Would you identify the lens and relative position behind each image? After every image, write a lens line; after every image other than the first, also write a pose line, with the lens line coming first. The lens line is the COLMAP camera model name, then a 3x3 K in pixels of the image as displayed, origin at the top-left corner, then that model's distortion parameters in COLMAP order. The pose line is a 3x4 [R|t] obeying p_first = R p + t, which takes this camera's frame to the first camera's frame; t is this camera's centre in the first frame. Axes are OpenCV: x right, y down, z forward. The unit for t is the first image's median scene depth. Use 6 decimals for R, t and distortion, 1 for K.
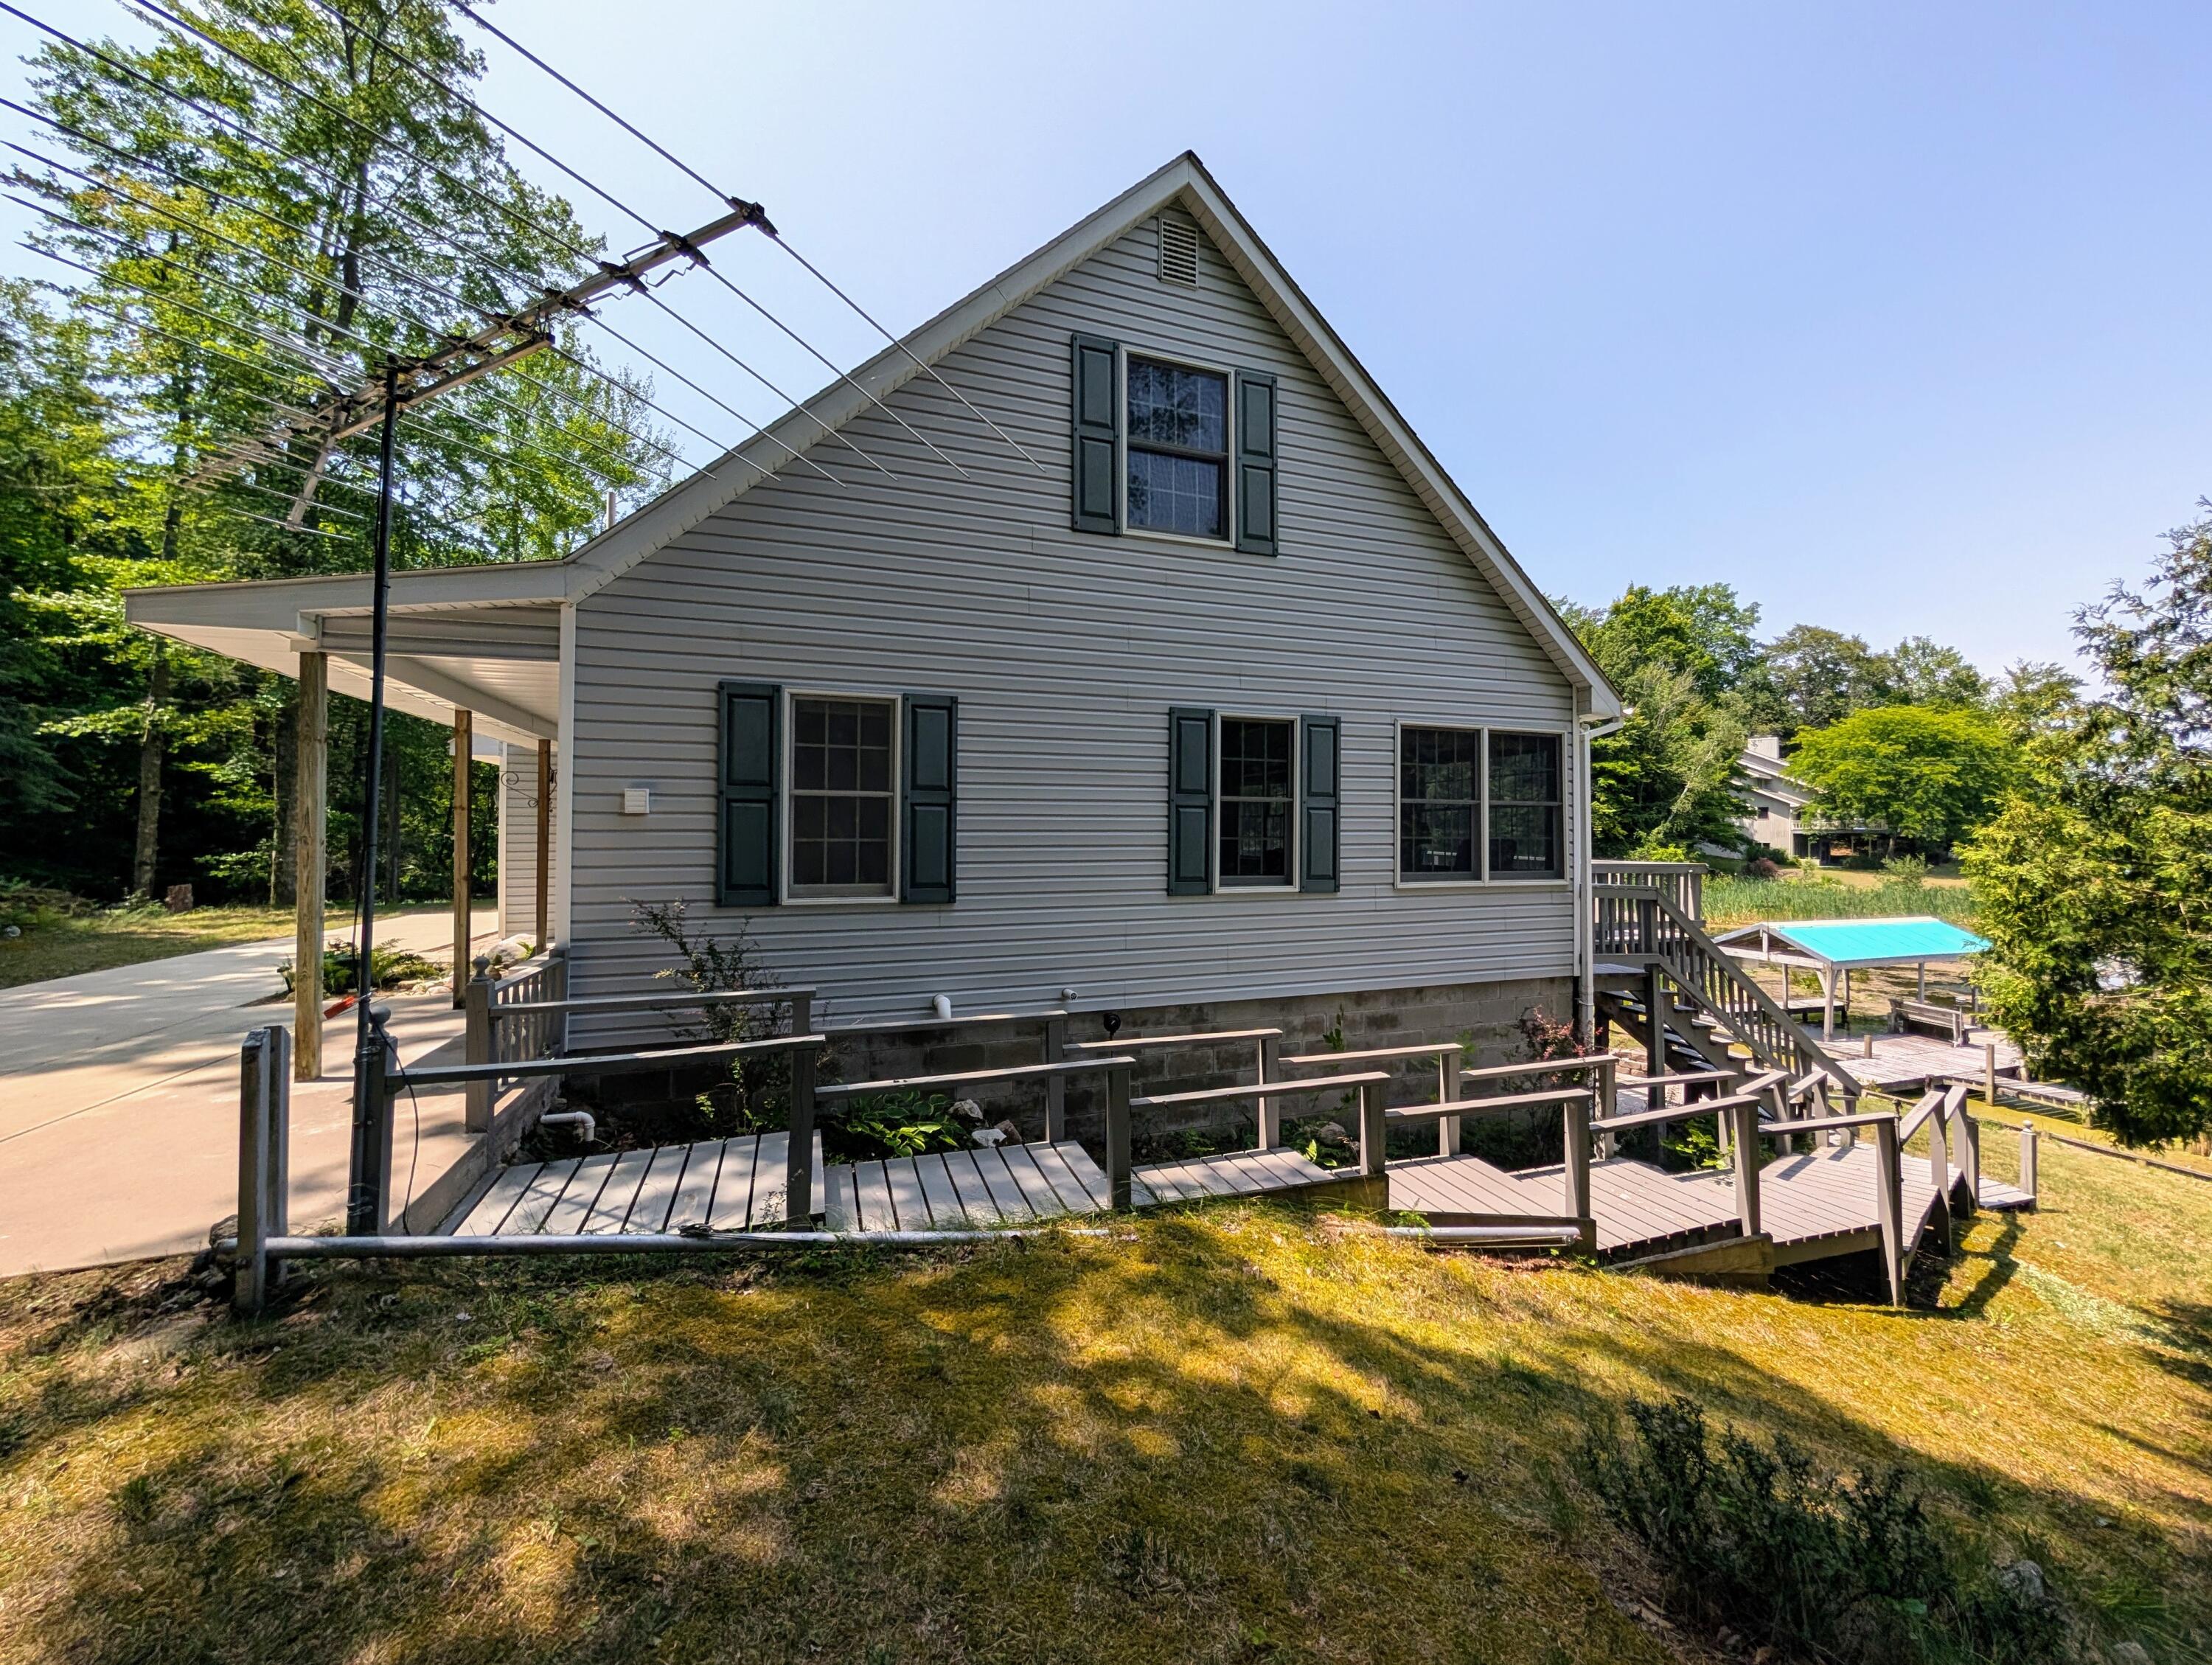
lens RADIAL K [[842.6, 0, 1112.3], [0, 842.6, 825.0], [0, 0, 1]] dist [-0.000002, 0.000178]
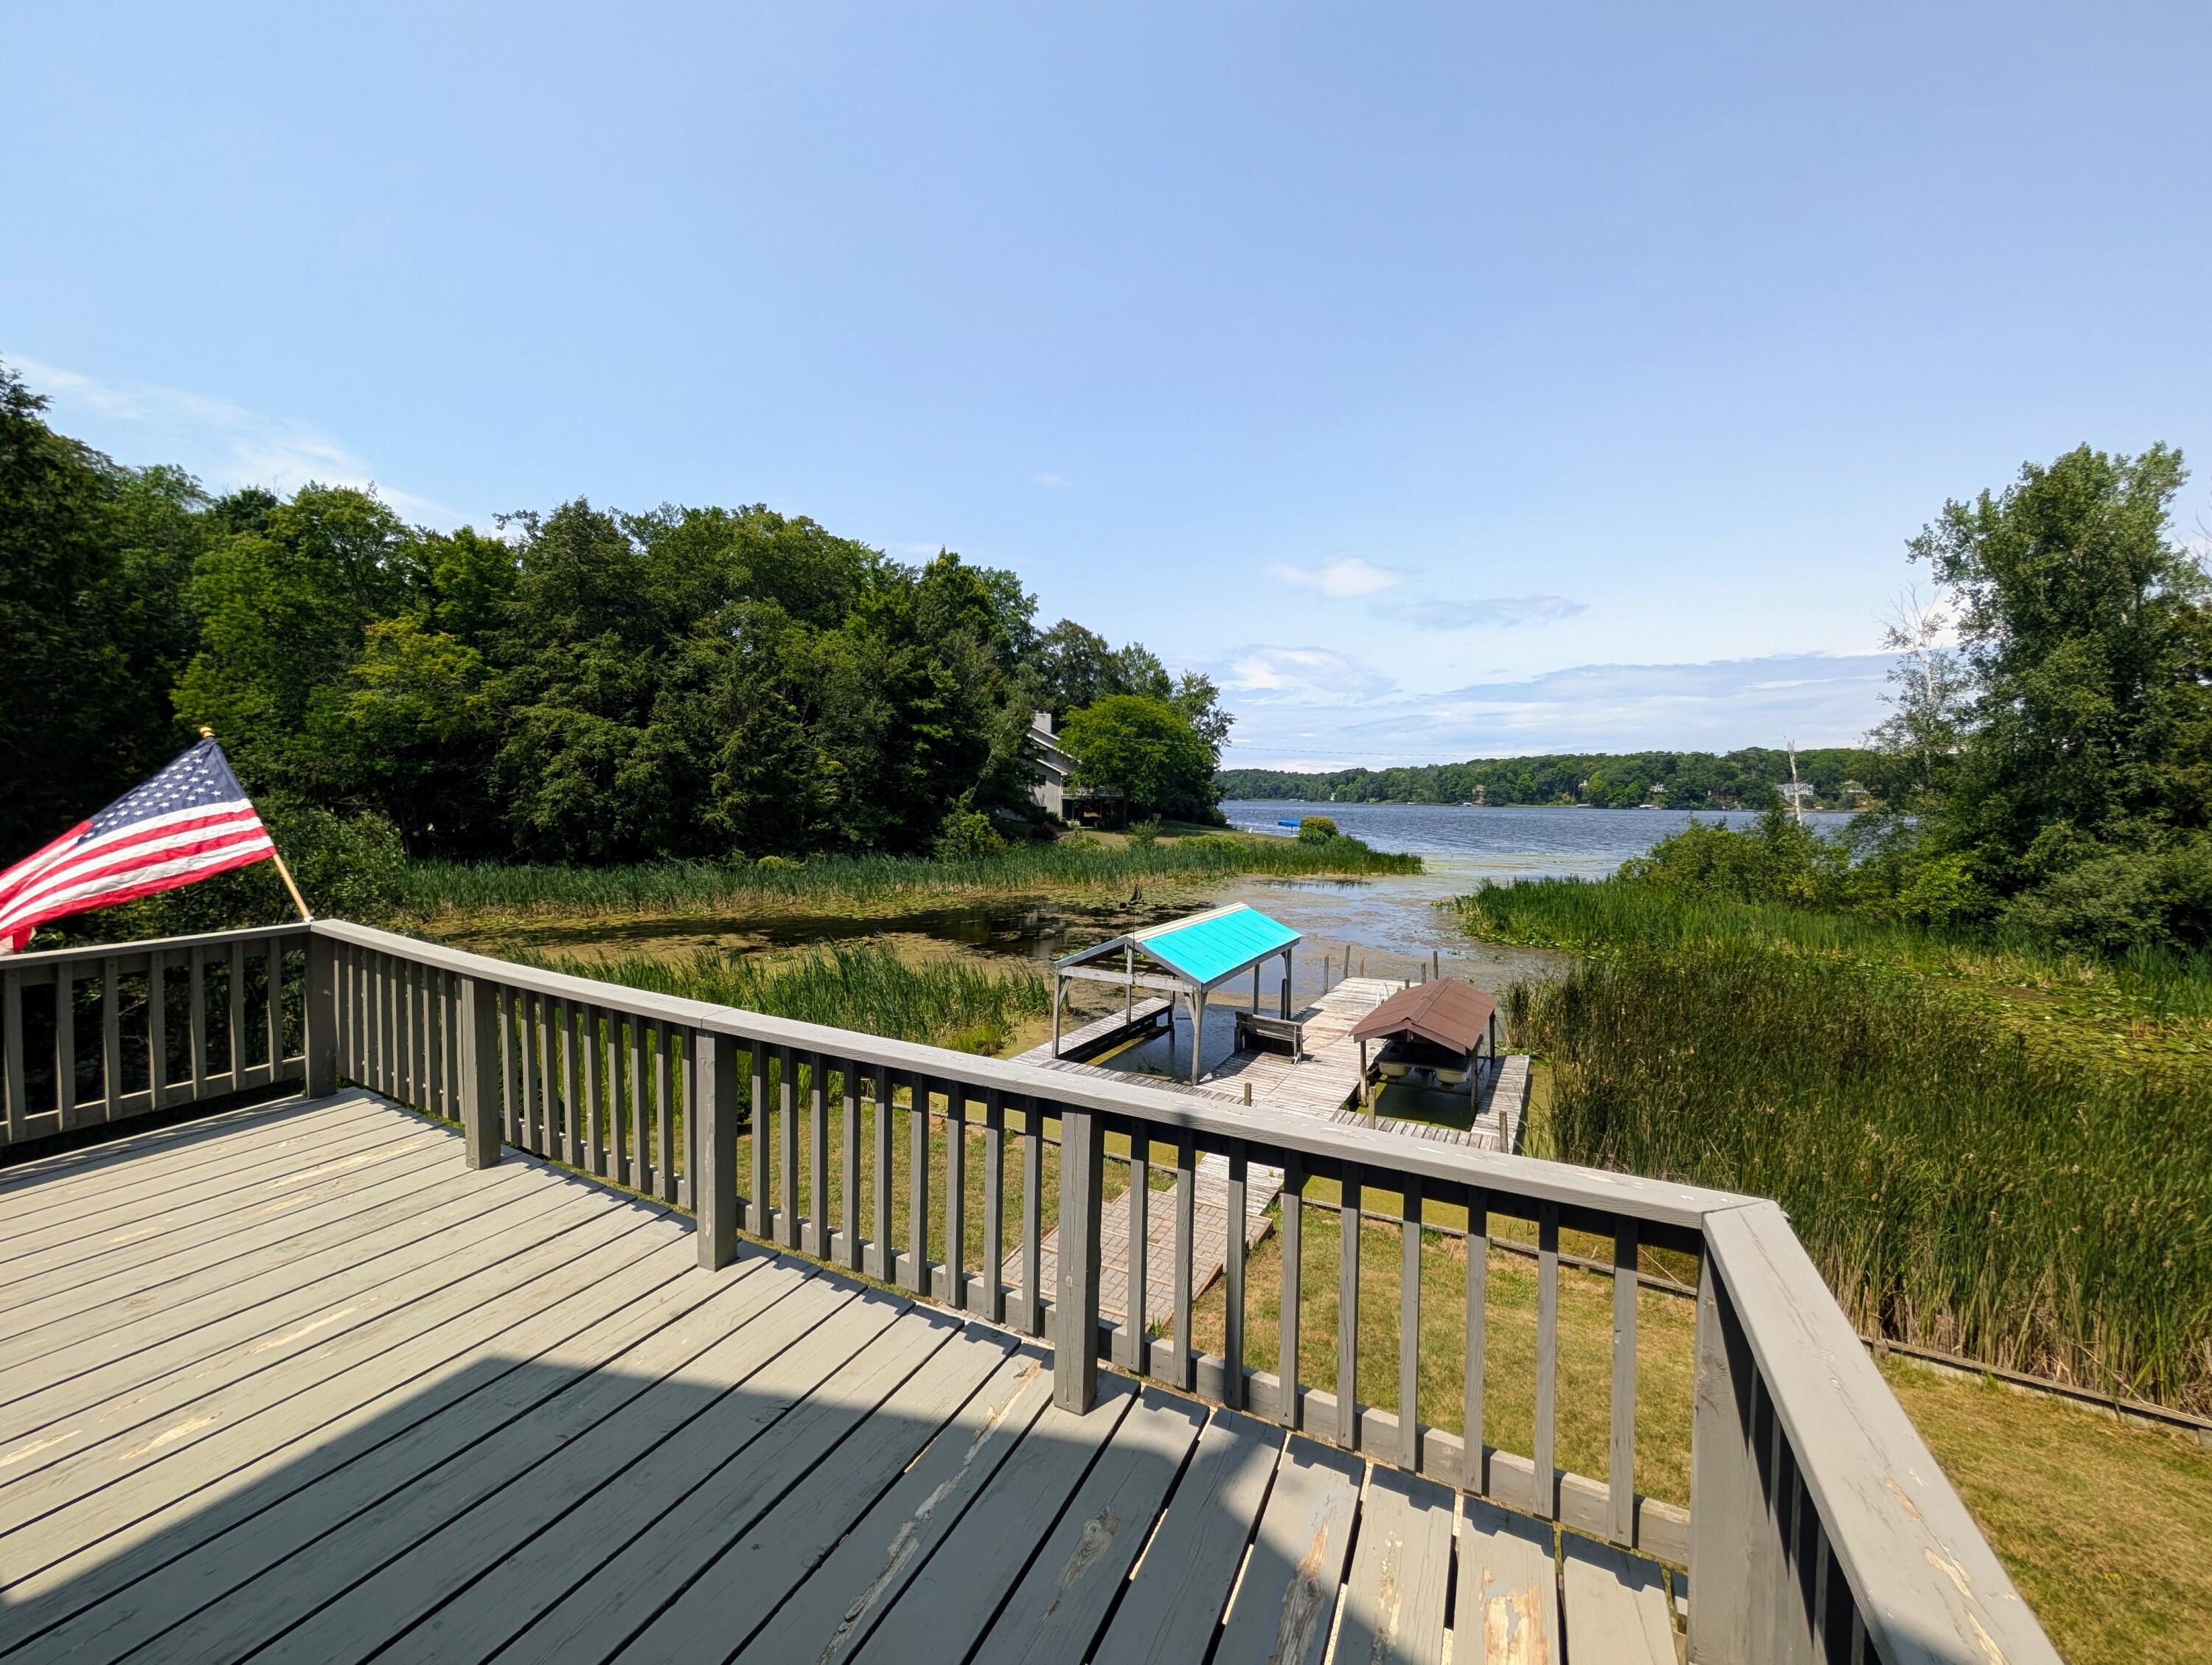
lens RADIAL K [[842.6, 0, 1108.5], [0, 842.6, 808.9], [0, 0, 1]] dist [-0.000002, 0.000178]
pose [[0.723907, -0.002228, 0.689894, 0.069940], [-0.018960, 0.999553, 0.023123, -0.004257], [-0.689637, -0.029820, 0.723541, 0.137648]]
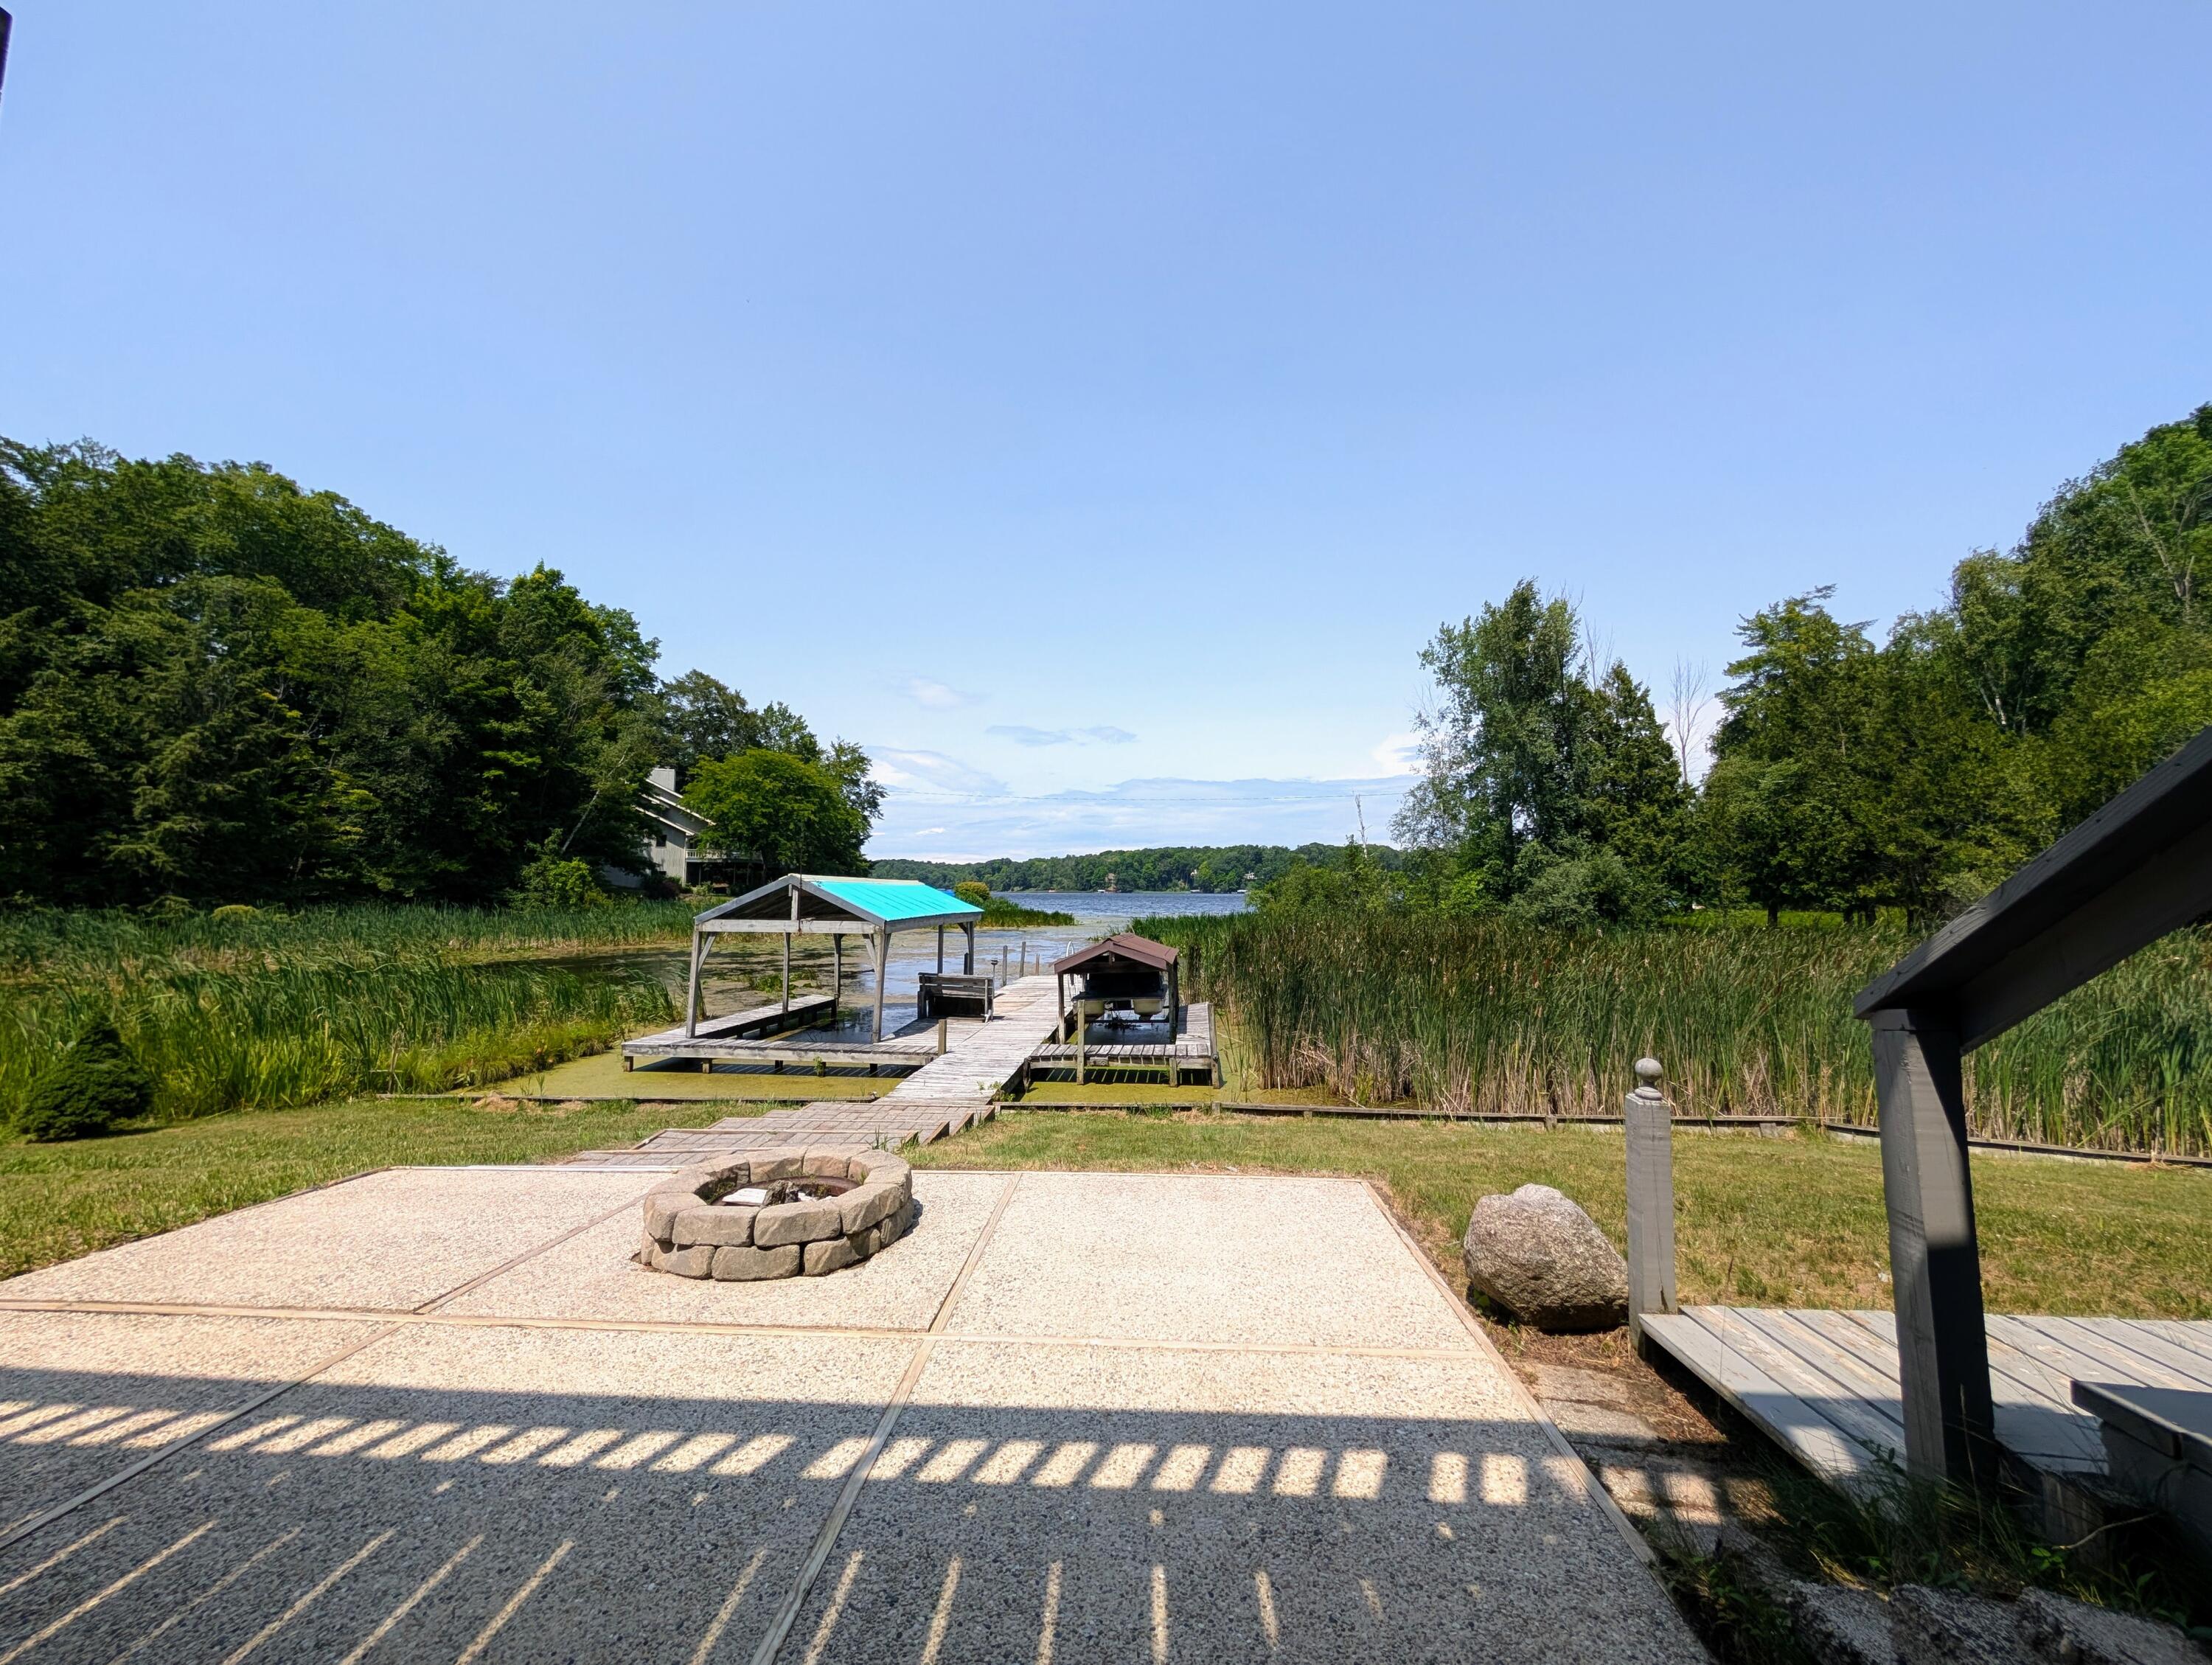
lens RADIAL K [[842.6, 0, 1109.8], [0, 842.6, 810.2], [0, 0, 1]] dist [-0.000002, 0.000178]
pose [[0.385105, 0.087576, 0.918708, 0.081364], [-0.008485, 0.995781, -0.091366, 0.036857], [-0.922834, 0.027391, 0.384223, 0.157576]]
